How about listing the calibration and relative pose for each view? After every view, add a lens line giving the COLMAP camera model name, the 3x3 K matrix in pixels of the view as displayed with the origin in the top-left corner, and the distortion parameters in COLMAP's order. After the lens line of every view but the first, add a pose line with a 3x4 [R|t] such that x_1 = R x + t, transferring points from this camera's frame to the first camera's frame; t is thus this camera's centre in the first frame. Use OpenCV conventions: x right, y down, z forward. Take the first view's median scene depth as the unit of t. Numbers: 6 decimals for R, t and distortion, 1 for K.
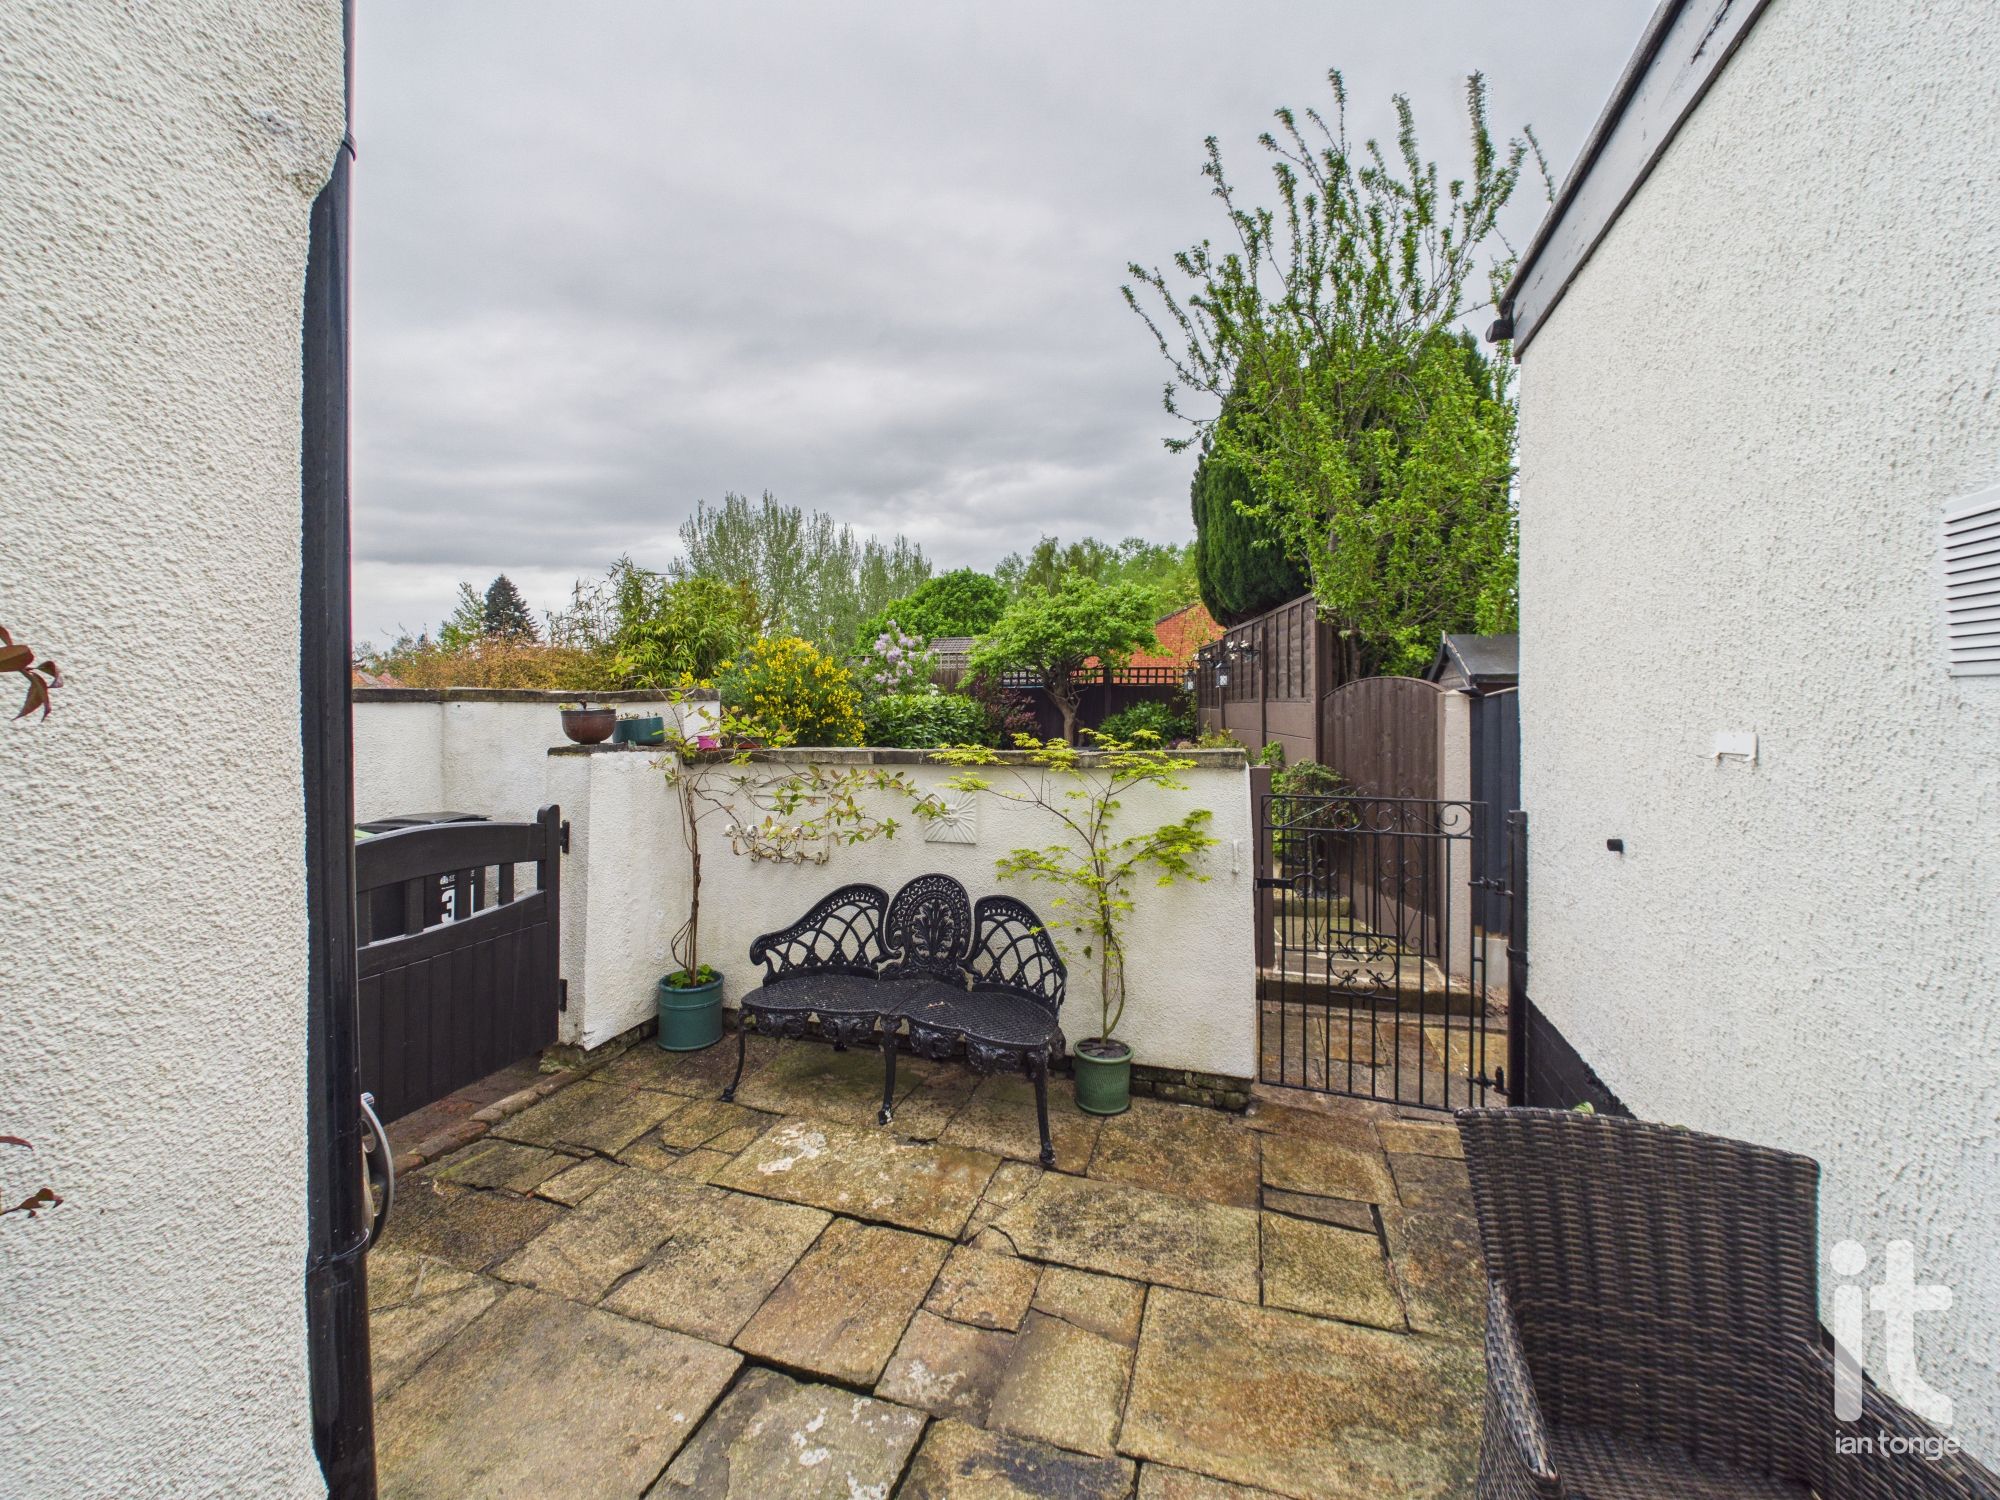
lens RADIAL K [[812.3, 0, 1001.2], [0, 812.3, 721.4], [0, 0, 1]] dist [0.000526, 0.000054]
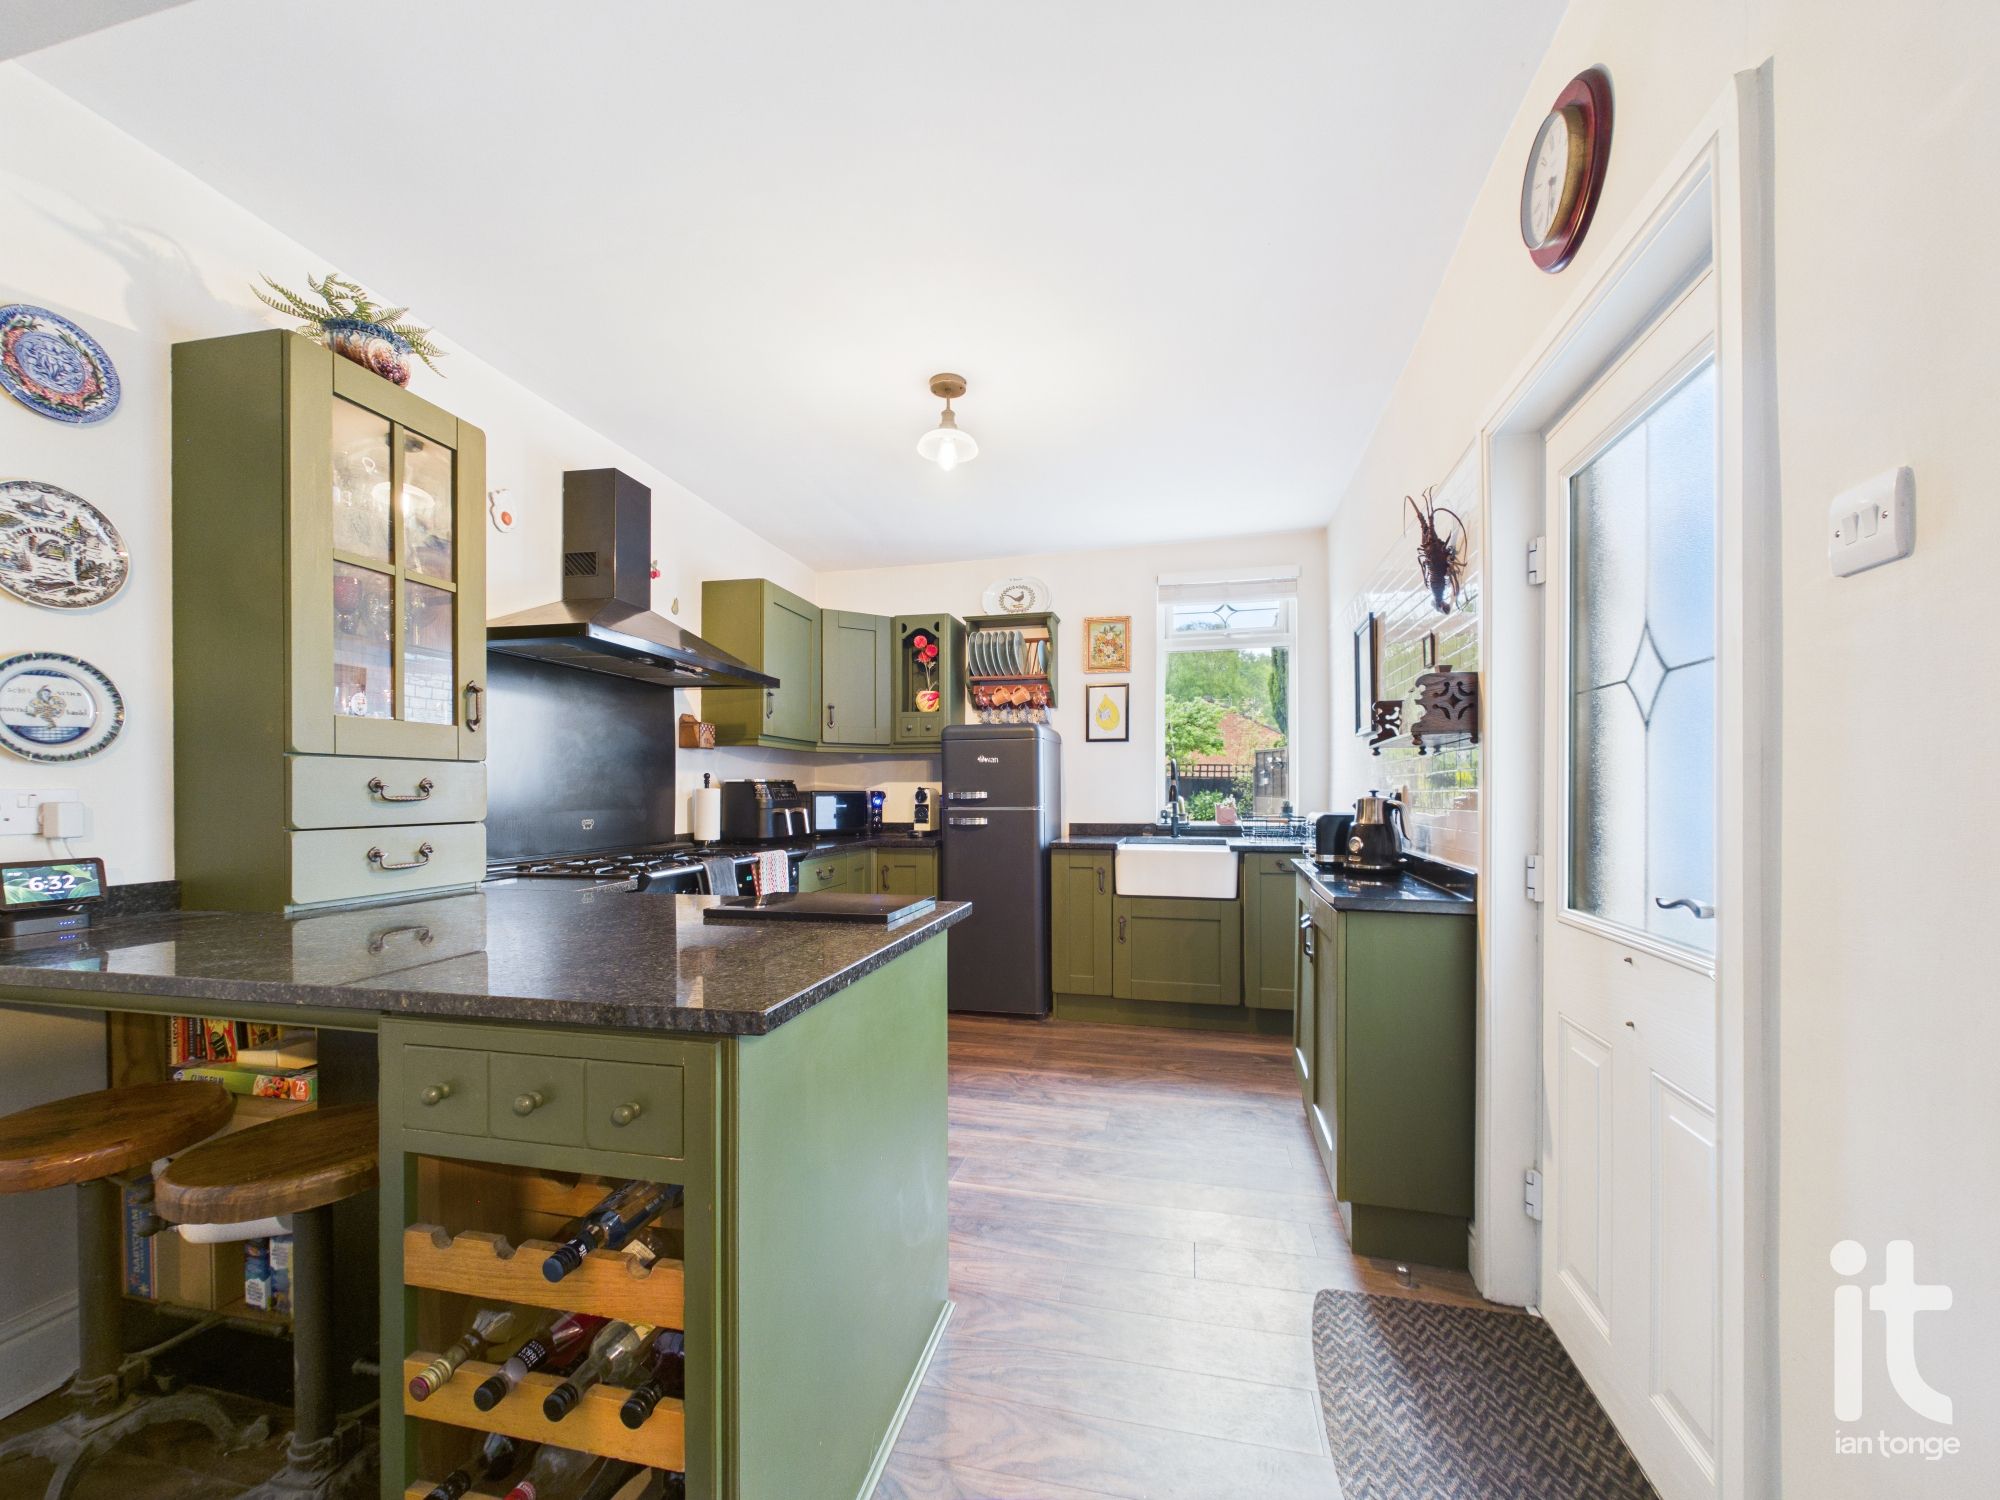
lens RADIAL K [[803.2, 0, 1000.0], [0, 803.2, 794.4], [0, 0, 1]] dist [0.000211, -0.000252]
pose [[0.997158, 0.003686, 0.075253, -0.274808], [-0.003014, 0.999955, -0.009040, -0.007227], [-0.075283, 0.008788, 0.997123, -0.269089]]
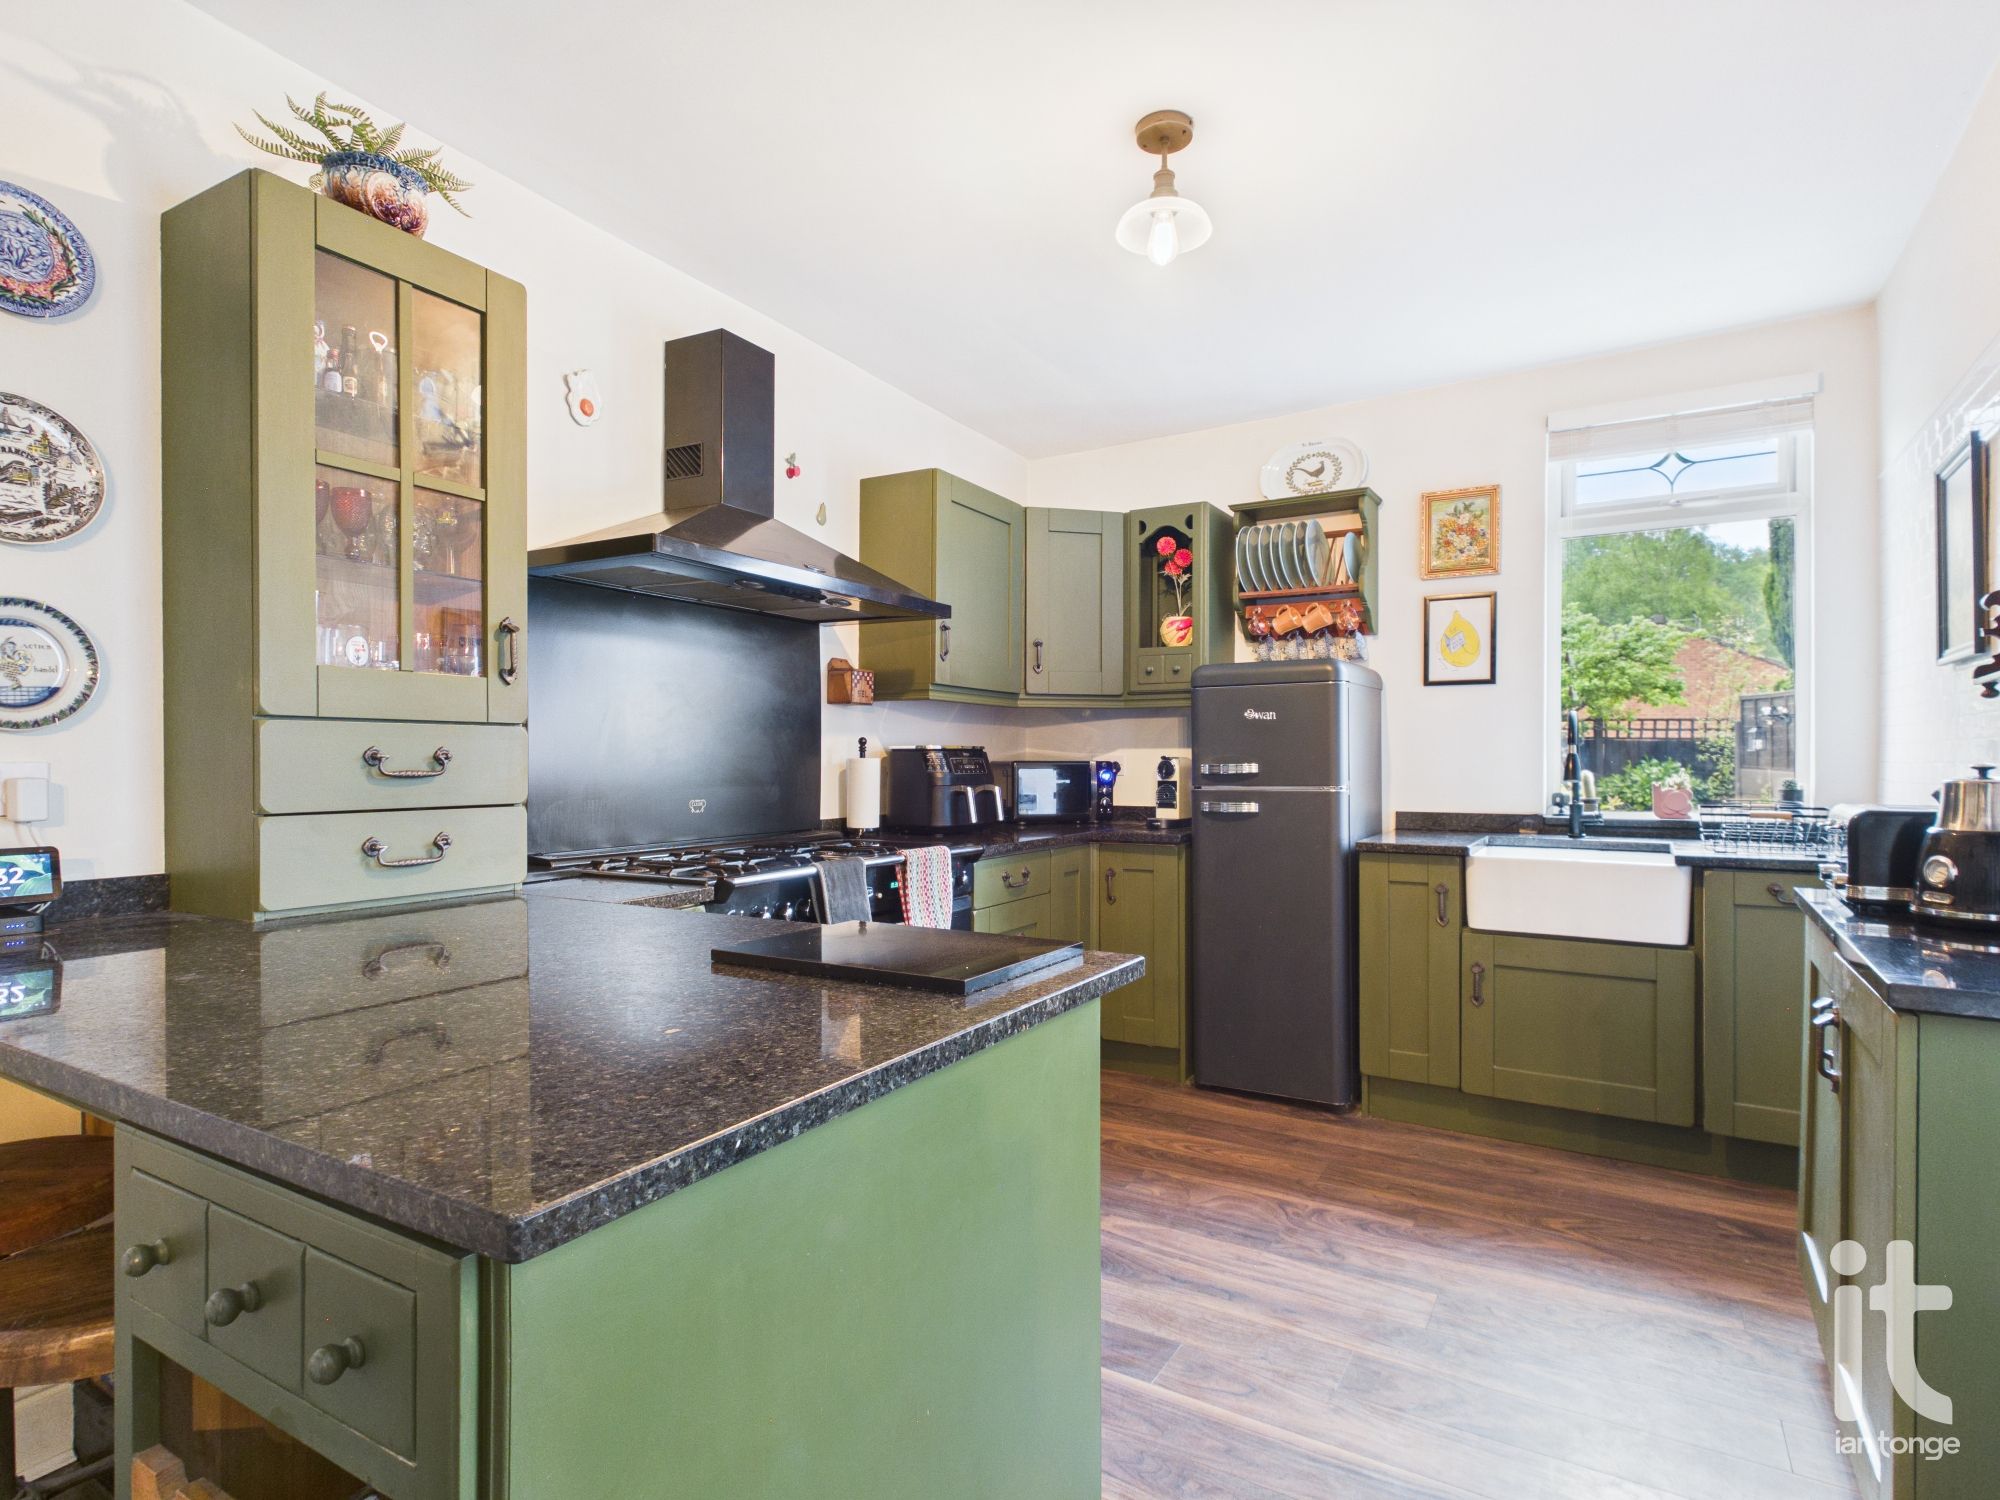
lens RADIAL K [[1049.2, 0, 1000.1], [0, 1049.2, 765.2], [0, 0, 1]] dist [0.000474, 0.000193]
pose [[0.972907, 0.006976, -0.231090, -0.256882], [-0.008321, 0.999954, -0.004844, -0.008854], [0.231046, 0.006636, 0.972920, -0.233666]]
